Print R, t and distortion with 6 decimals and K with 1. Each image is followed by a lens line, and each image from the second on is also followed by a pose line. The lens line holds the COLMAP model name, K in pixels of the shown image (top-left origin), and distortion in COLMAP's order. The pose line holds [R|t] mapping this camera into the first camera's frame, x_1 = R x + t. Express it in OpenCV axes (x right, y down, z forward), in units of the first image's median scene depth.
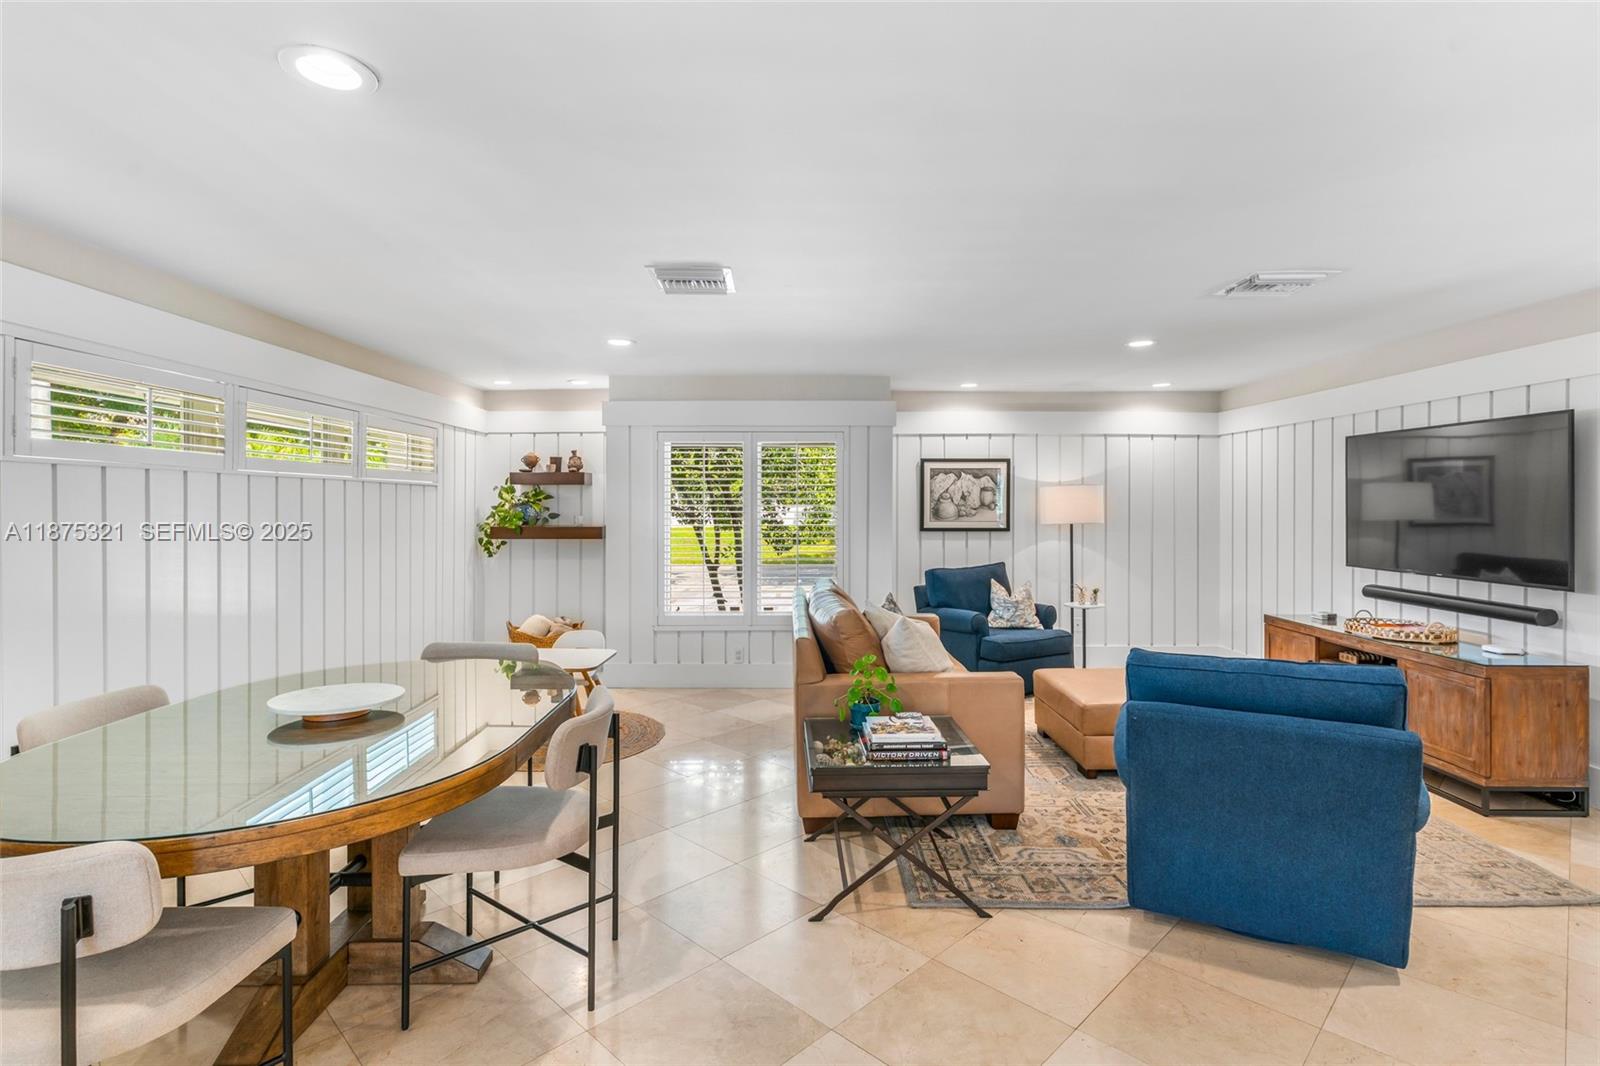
lens RADIAL K [[786.0, 0, 795.8], [0, 786.0, 501.9], [0, 0, 1]] dist [0.001426, 0.000399]
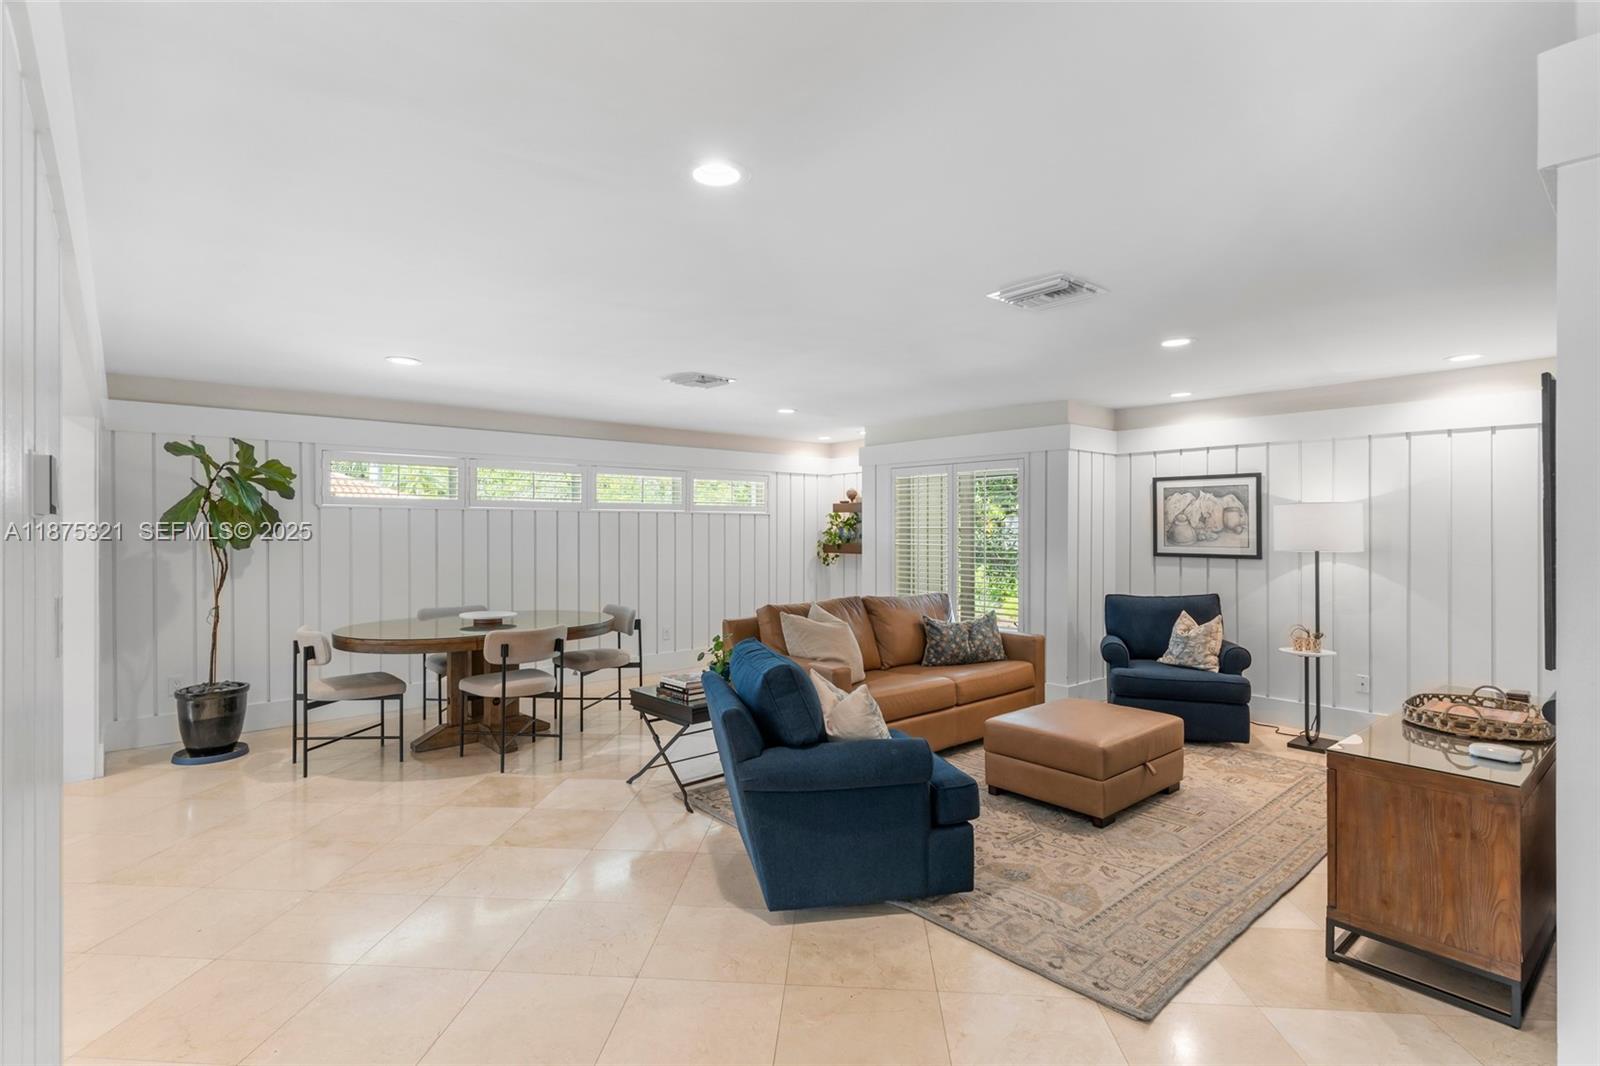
lens RADIAL K [[774.3, 0, 800.2], [0, 774.3, 525.5], [0, 0, 1]] dist [0.001039, -0.000181]
pose [[0.649811, -0.001638, -0.760094, 0.593256], [0.001941, 0.999998, -0.000496, 0.000760], [0.760093, -0.001153, 0.649813, 0.091898]]
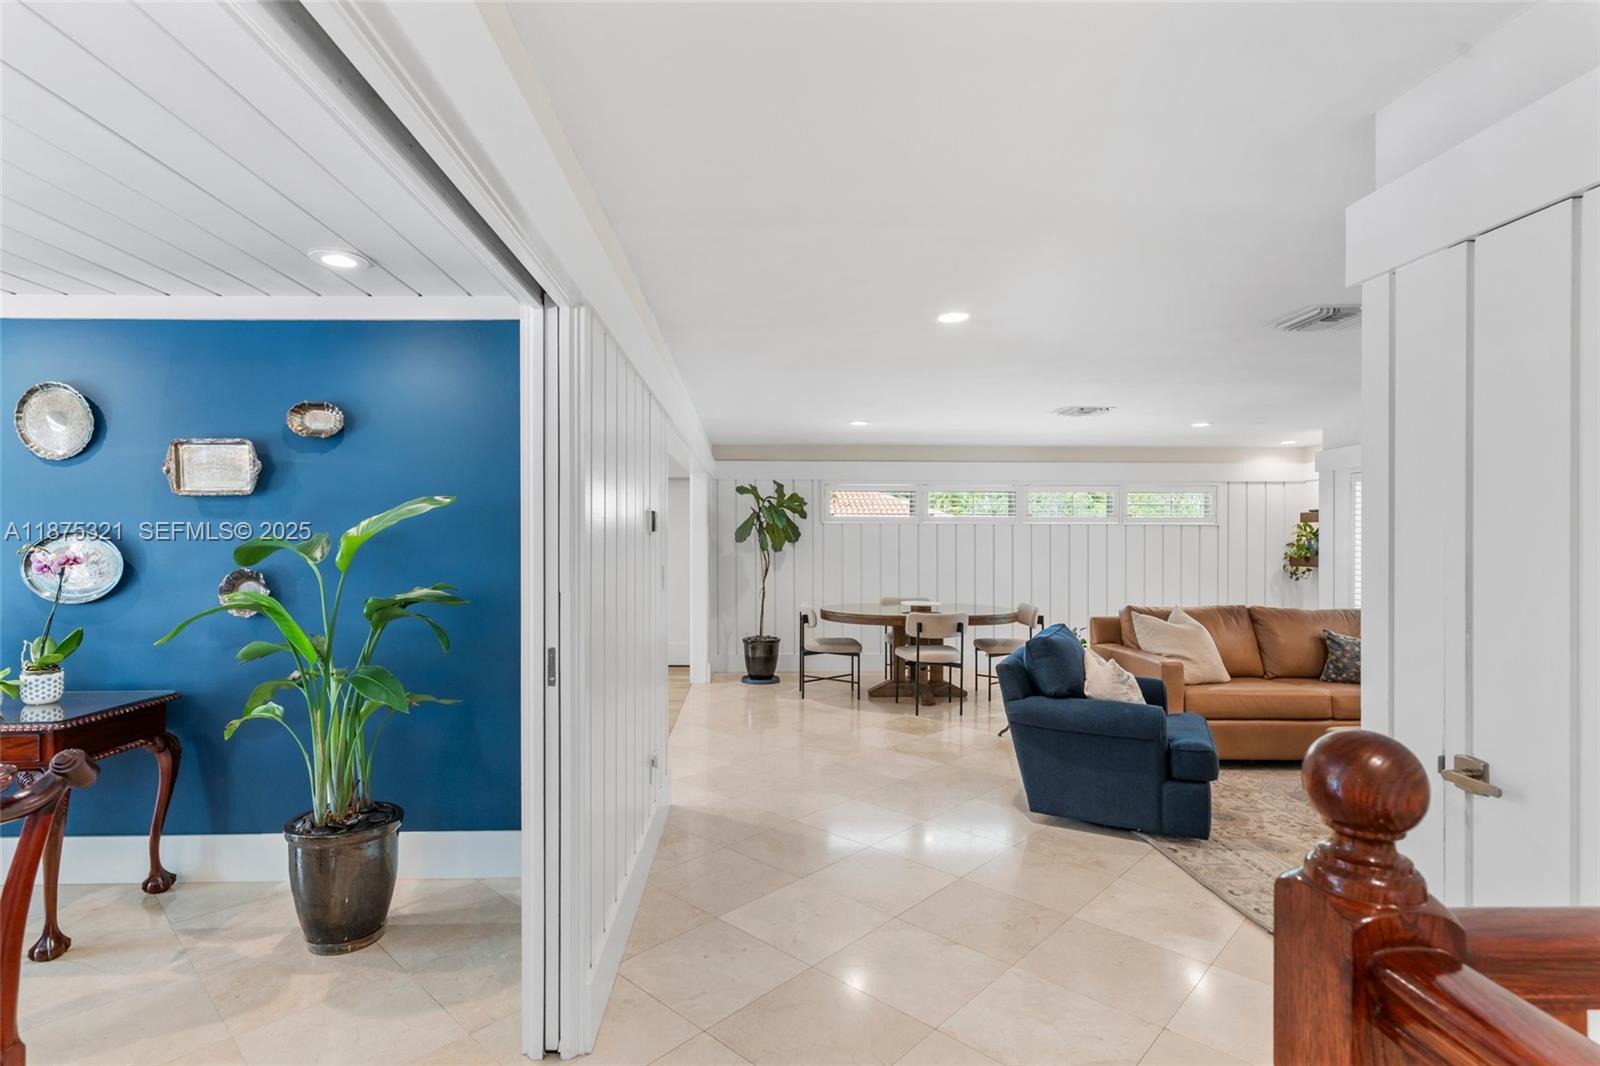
lens RADIAL K [[783.0, 0, 760.5], [0, 783.0, 539.4], [0, 0, 1]] dist [0.000601, 0.000092]
pose [[-0.003923, 0.000601, -0.999992, 0.853198], [0.001062, 0.999999, 0.000597, 0.002731], [0.999992, -0.001059, -0.003924, 0.148891]]
